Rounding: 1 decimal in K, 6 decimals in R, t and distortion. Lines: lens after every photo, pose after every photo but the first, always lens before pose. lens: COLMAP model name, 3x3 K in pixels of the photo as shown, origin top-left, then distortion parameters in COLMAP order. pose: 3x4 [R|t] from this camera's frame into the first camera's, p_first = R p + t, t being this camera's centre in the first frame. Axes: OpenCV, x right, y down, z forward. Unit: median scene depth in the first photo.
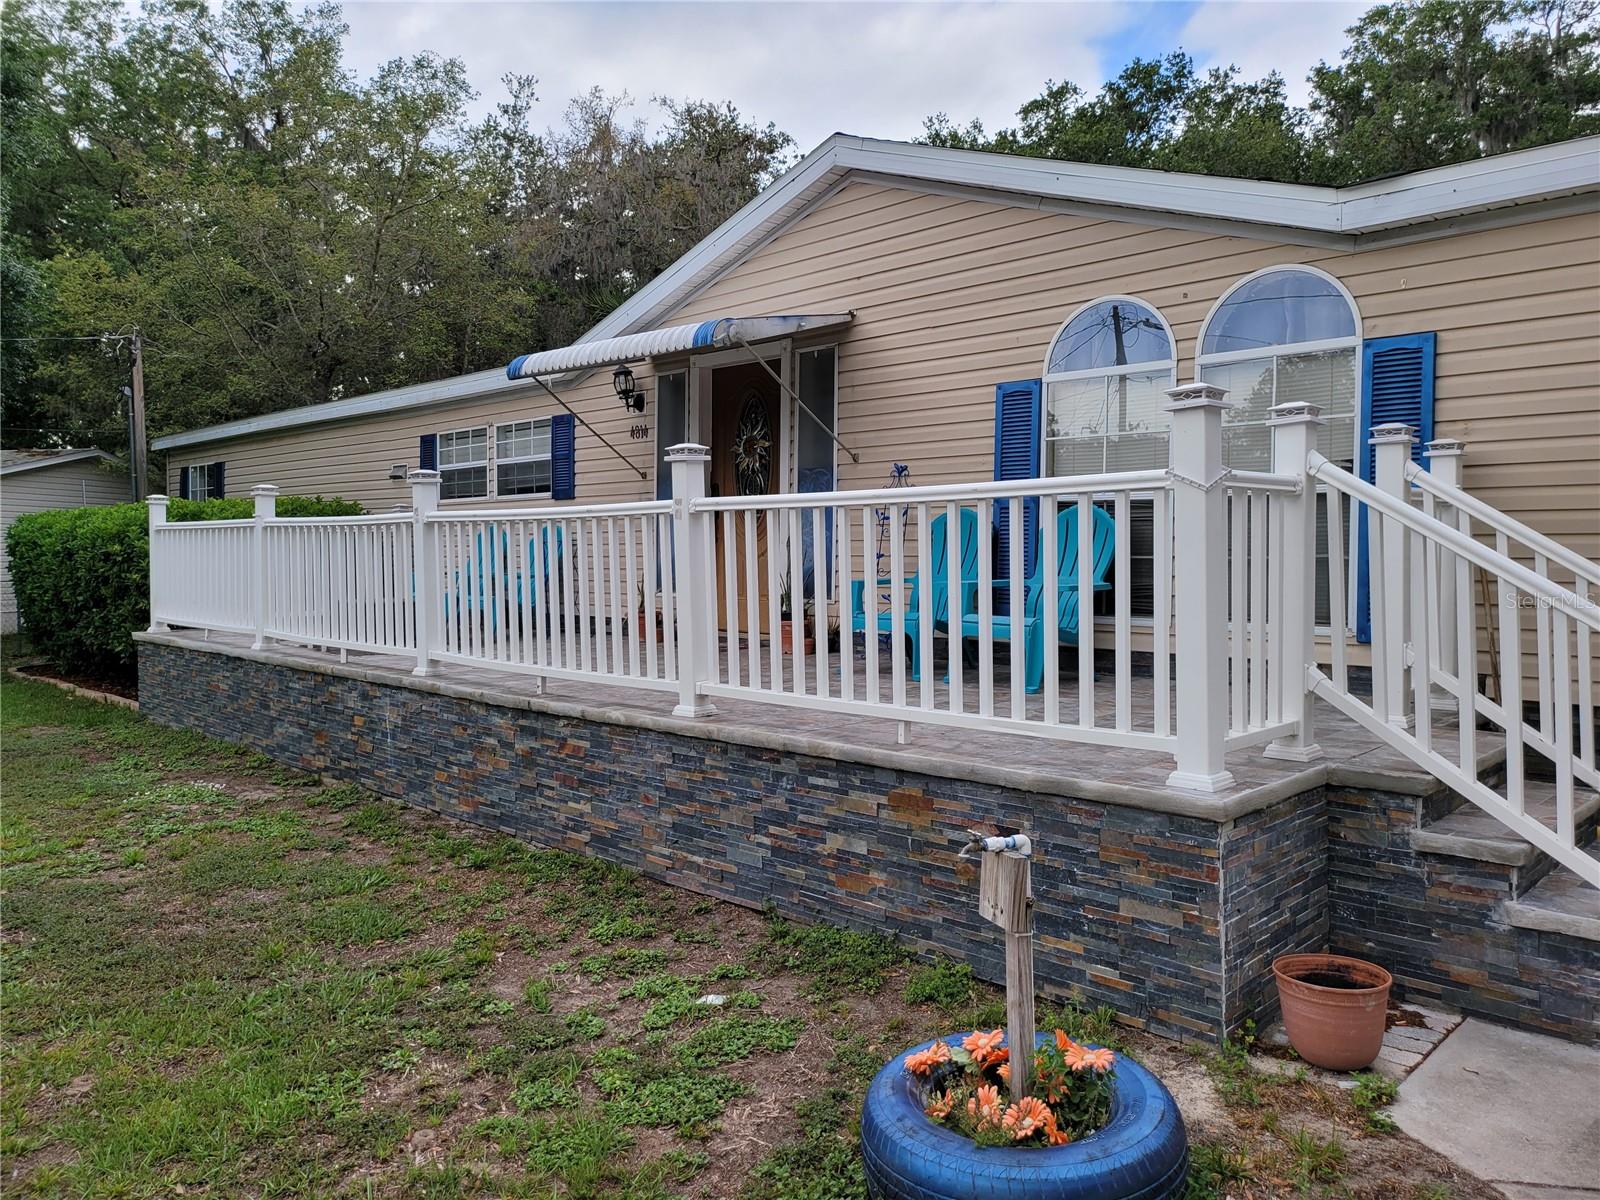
lens RADIAL K [[1116.2, 0, 797.0], [0, 1116.2, 595.5], [0, 0, 1]] dist [0.053244, -0.053776]
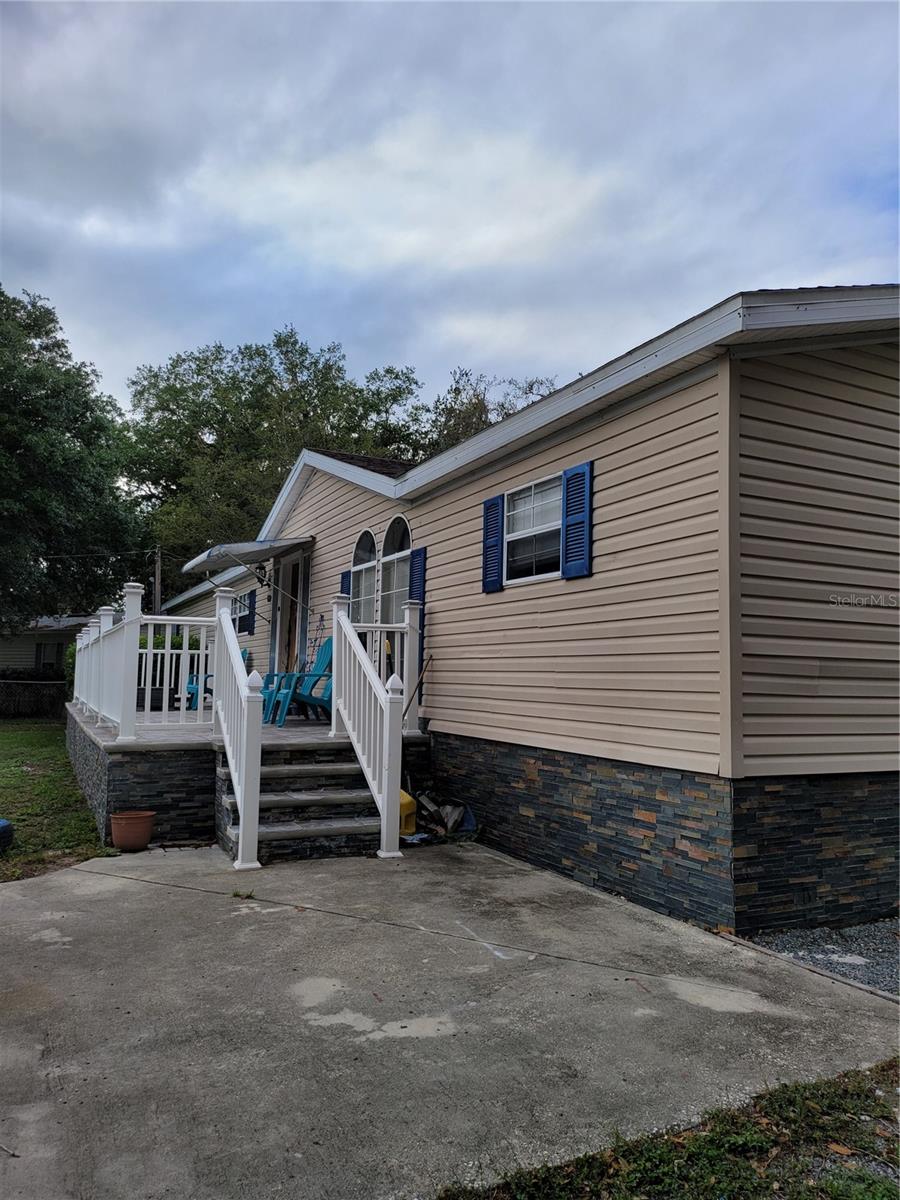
lens RADIAL K [[837.2, 0, 448.6], [0, 837.2, 612.6], [0, 0, 1]] dist [0.053244, -0.053776]
pose [[0.936514, -0.006884, -0.350564, 0.177914], [-0.035095, 0.992946, -0.113254, 0.005825], [0.348870, 0.118367, 0.929666, -0.049151]]
